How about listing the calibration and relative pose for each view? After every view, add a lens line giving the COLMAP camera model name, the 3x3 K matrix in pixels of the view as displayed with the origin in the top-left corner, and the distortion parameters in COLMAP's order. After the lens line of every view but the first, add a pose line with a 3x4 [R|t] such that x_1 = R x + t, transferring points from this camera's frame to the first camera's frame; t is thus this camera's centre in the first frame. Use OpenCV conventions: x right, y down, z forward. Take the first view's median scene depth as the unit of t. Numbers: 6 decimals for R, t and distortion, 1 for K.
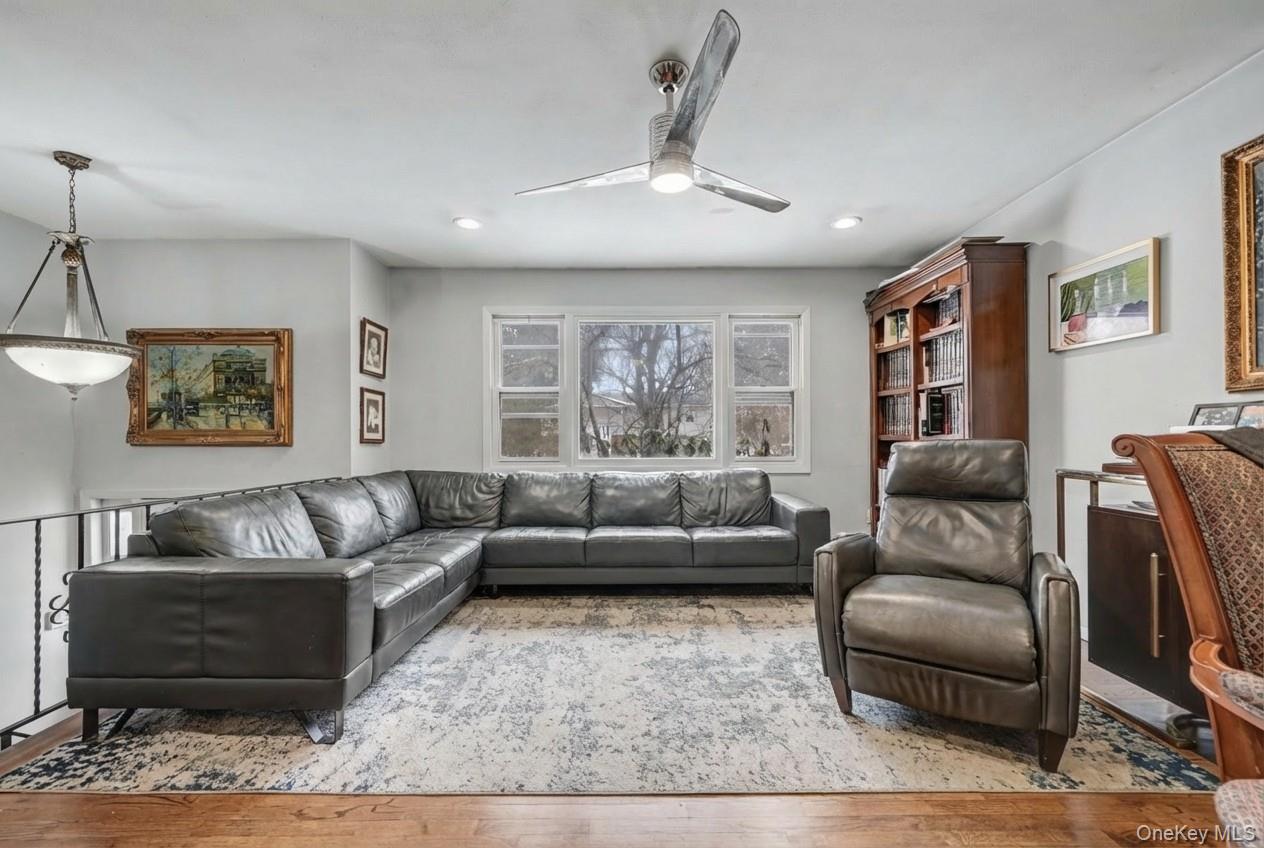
lens RADIAL K [[534.6, 0, 620.7], [0, 534.6, 429.8], [0, 0, 1]] dist [0.003606, 0.000370]
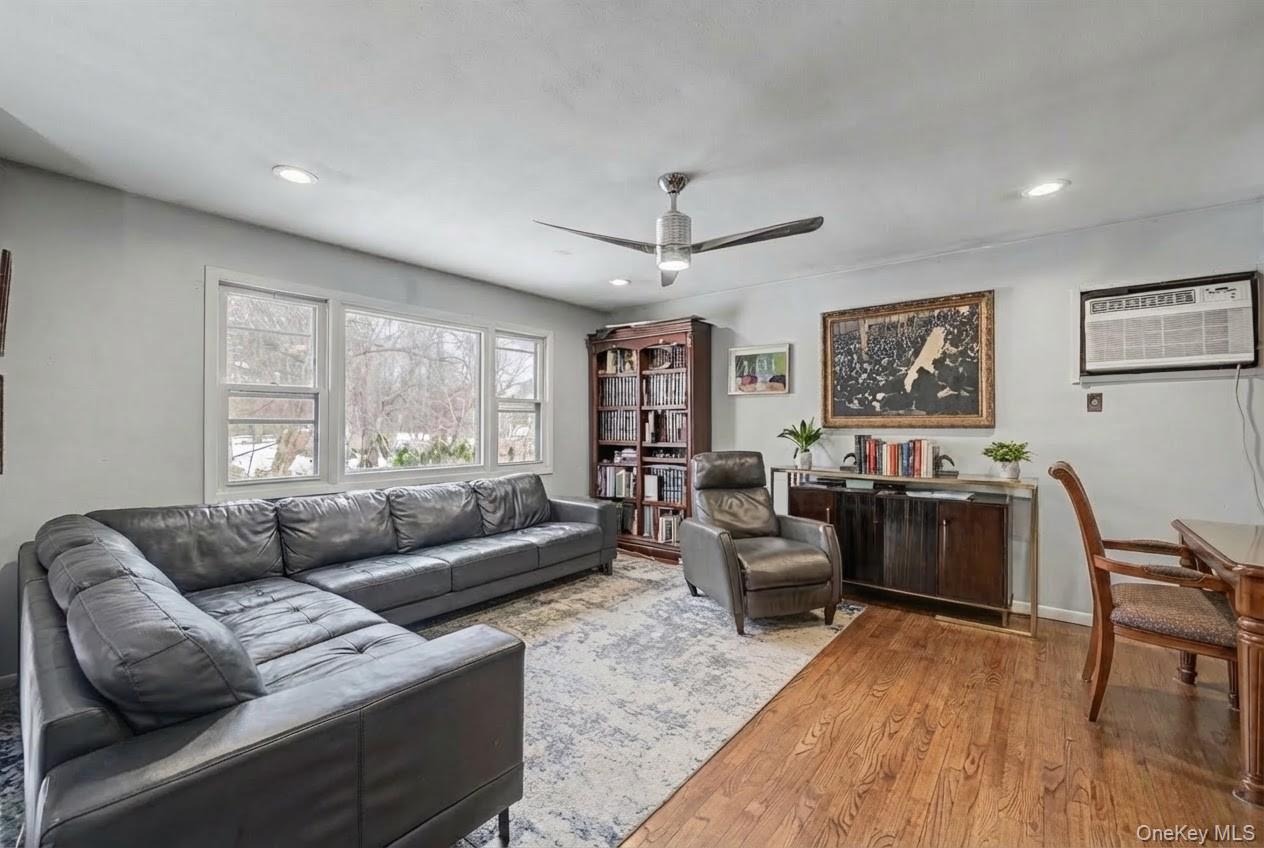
lens RADIAL K [[524.7, 0, 632.0], [0, 524.7, 424.0], [0, 0, 1]] dist [0.001552, 0.000225]
pose [[0.627868, 0.004819, 0.778305, -0.511148], [-0.015307, 0.999864, 0.006157, -0.045191], [-0.778169, -0.015780, 0.627857, 0.159267]]
